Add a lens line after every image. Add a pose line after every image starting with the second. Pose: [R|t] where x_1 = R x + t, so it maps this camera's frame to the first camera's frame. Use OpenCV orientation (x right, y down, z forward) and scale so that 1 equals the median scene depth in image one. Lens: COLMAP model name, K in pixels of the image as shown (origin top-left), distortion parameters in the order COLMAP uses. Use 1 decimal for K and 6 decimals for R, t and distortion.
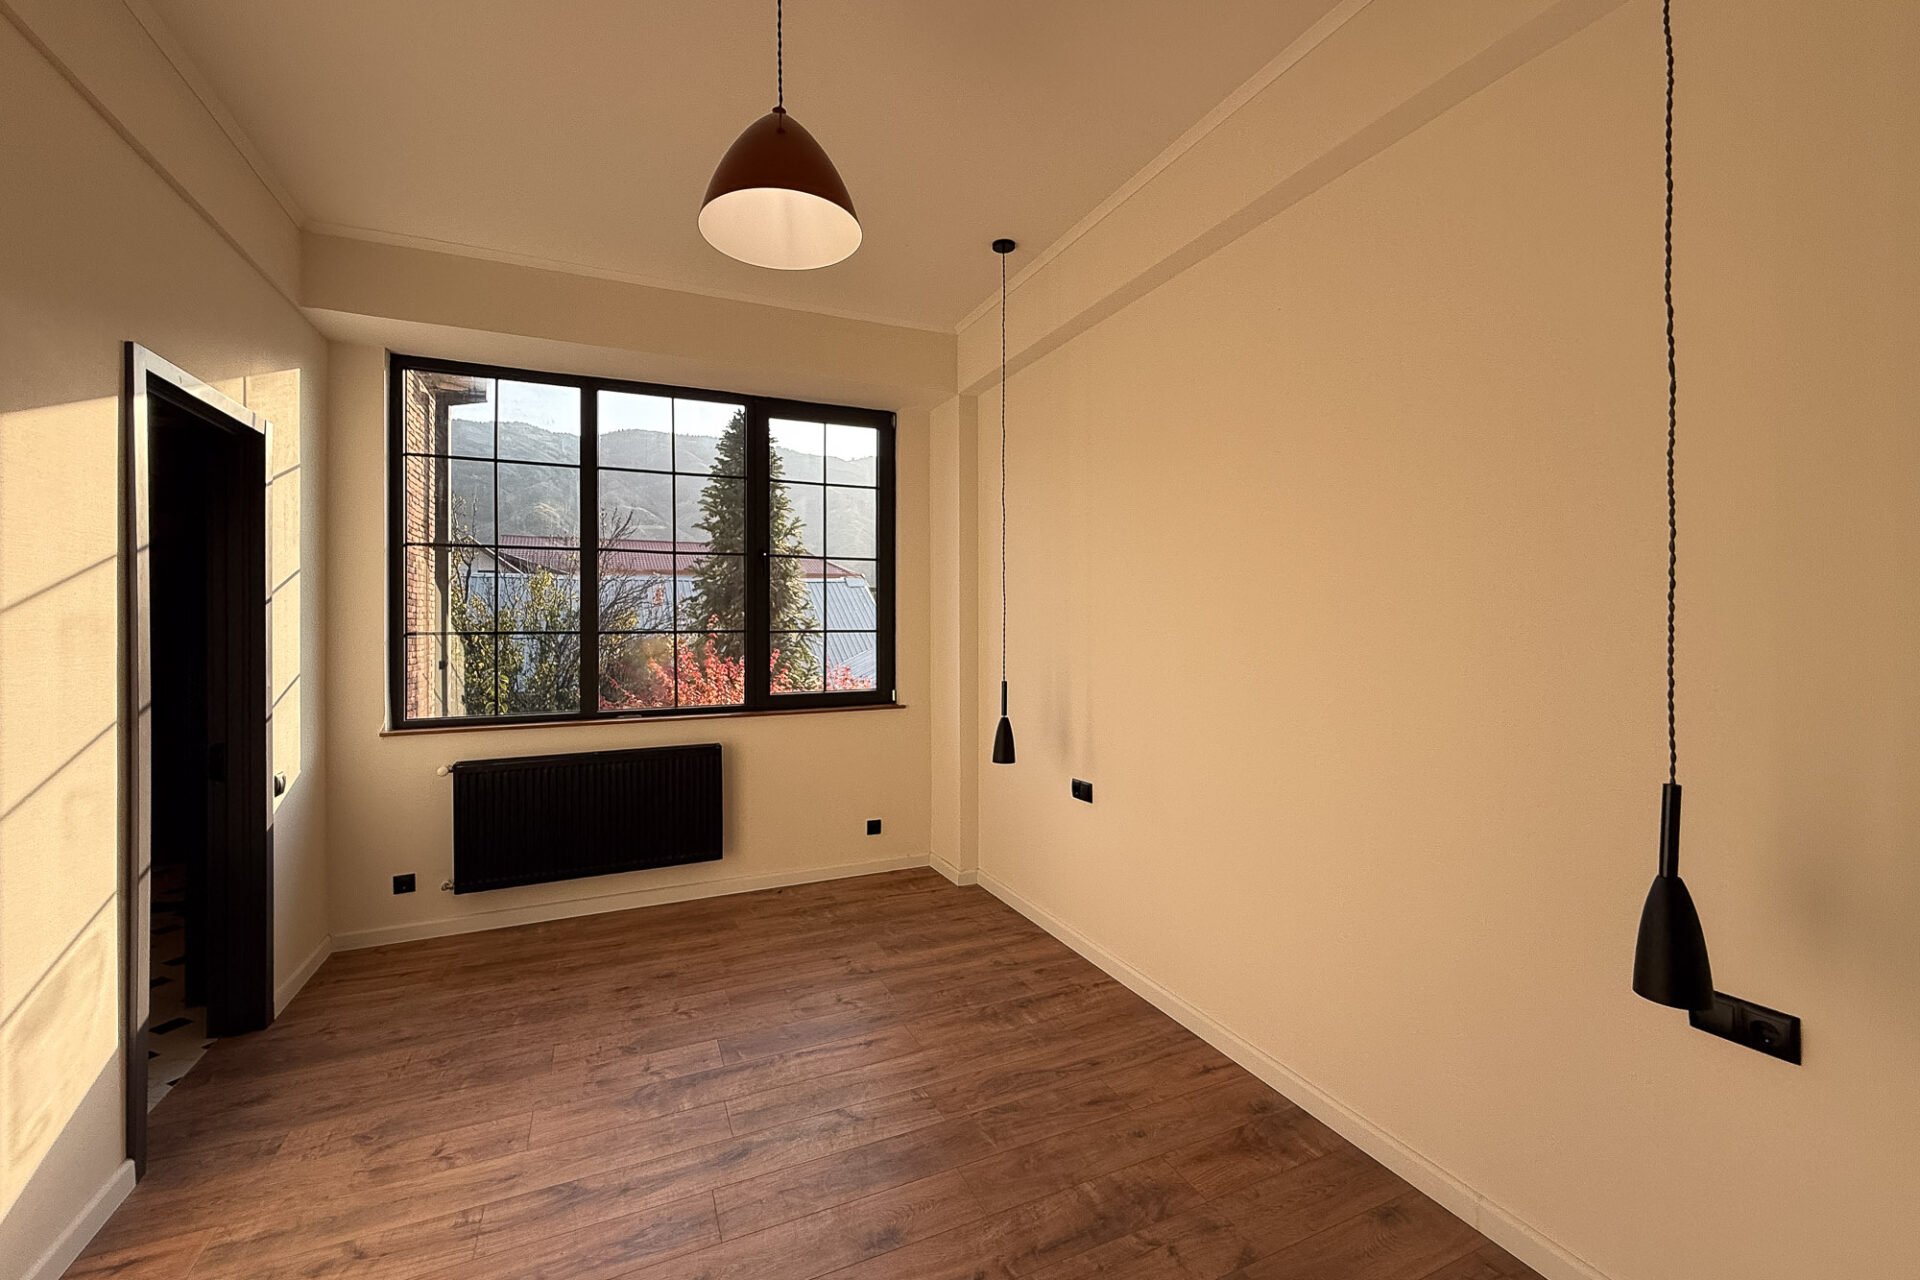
lens RADIAL K [[788.8, 0, 1000.9], [0, 788.8, 623.4], [0, 0, 1]] dist [0.000077, 0.000040]
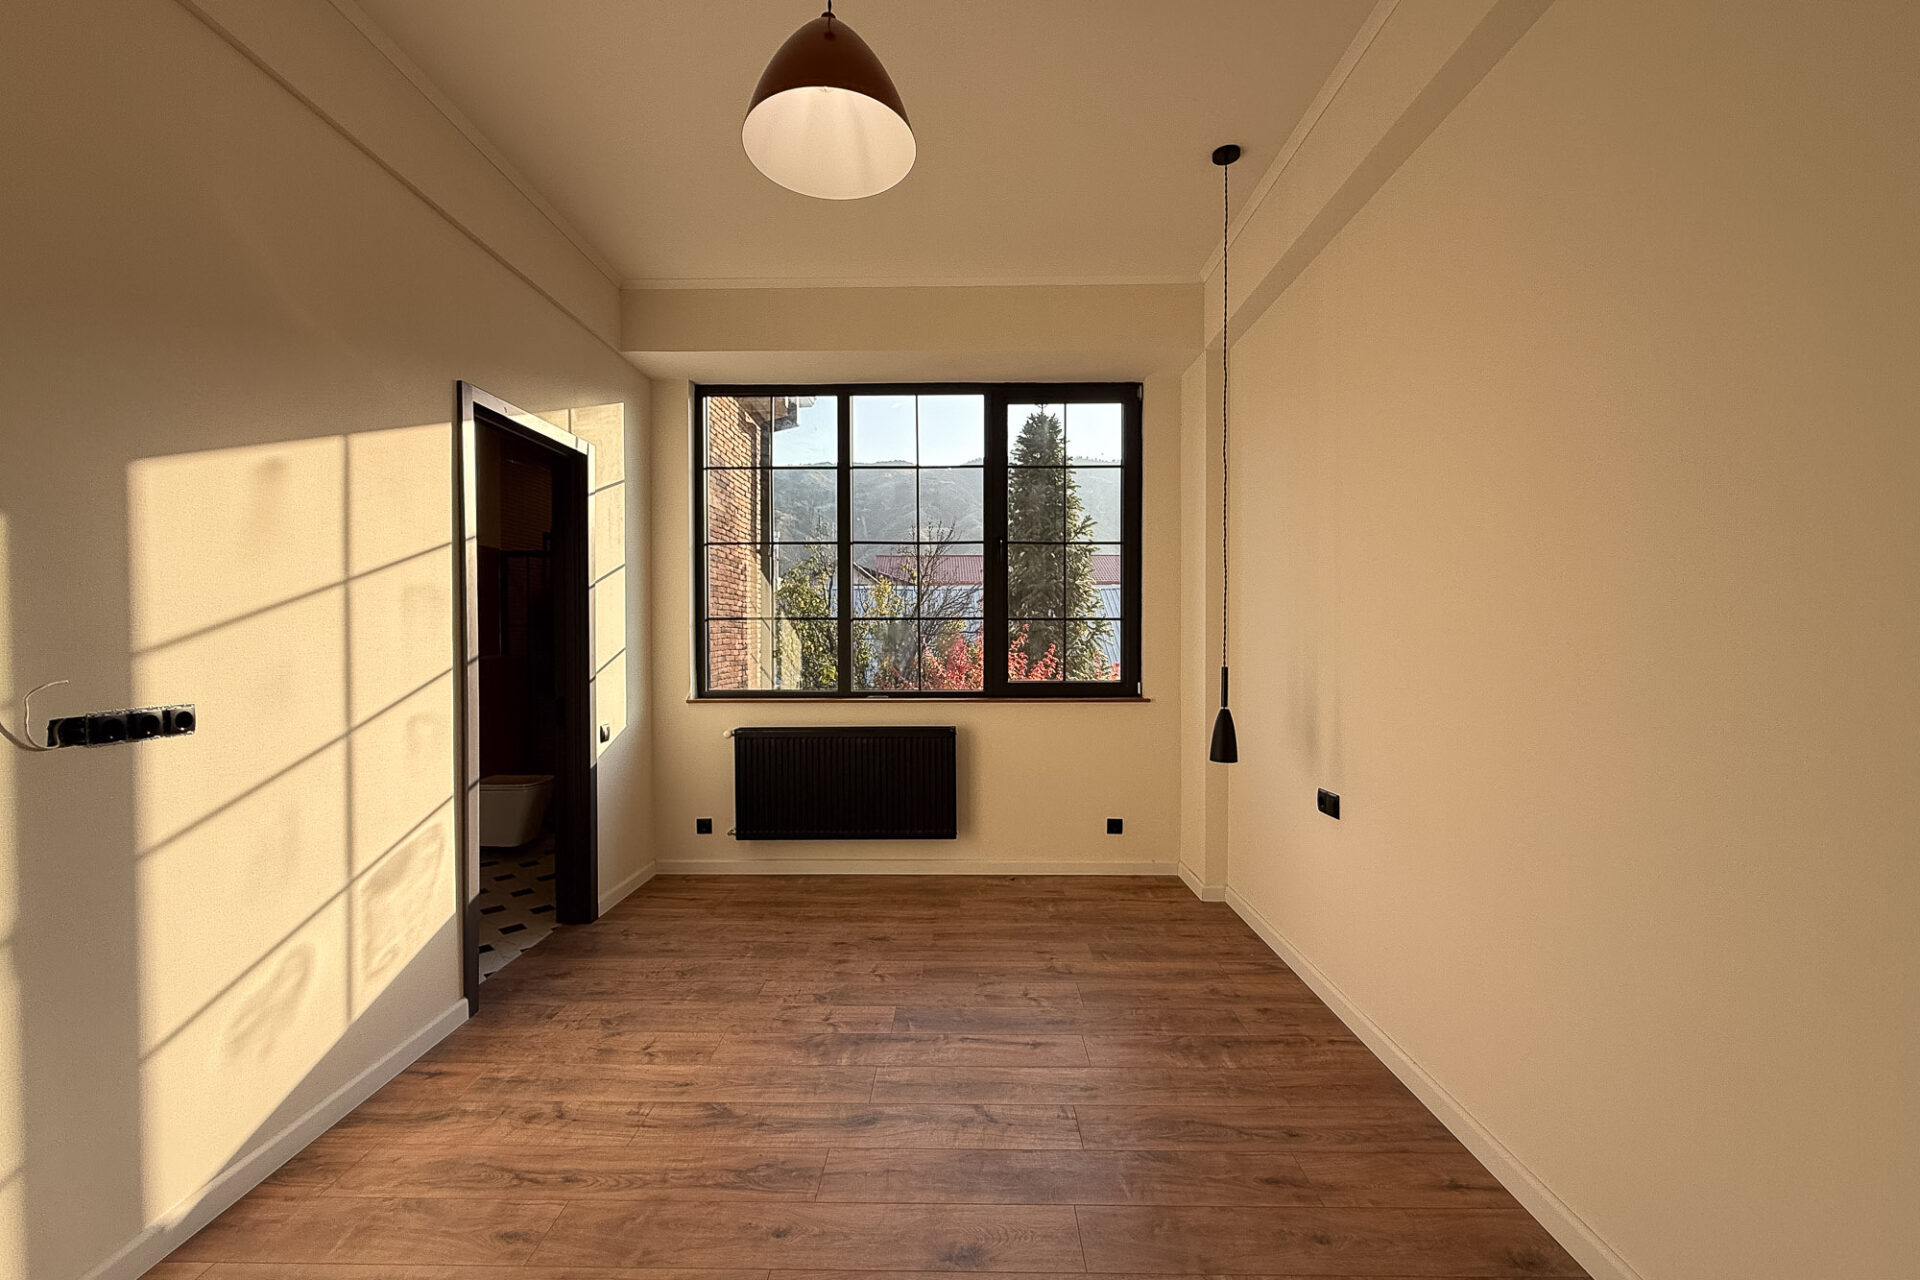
lens RADIAL K [[788.8, 0, 957.0], [0, 788.8, 643.4], [0, 0, 1]] dist [0.000077, 0.000040]
pose [[0.895910, 0.006198, -0.444192, 0.153769], [0.001133, 0.999868, 0.016237, 0.041710], [0.444234, -0.015050, 0.895784, 0.126952]]
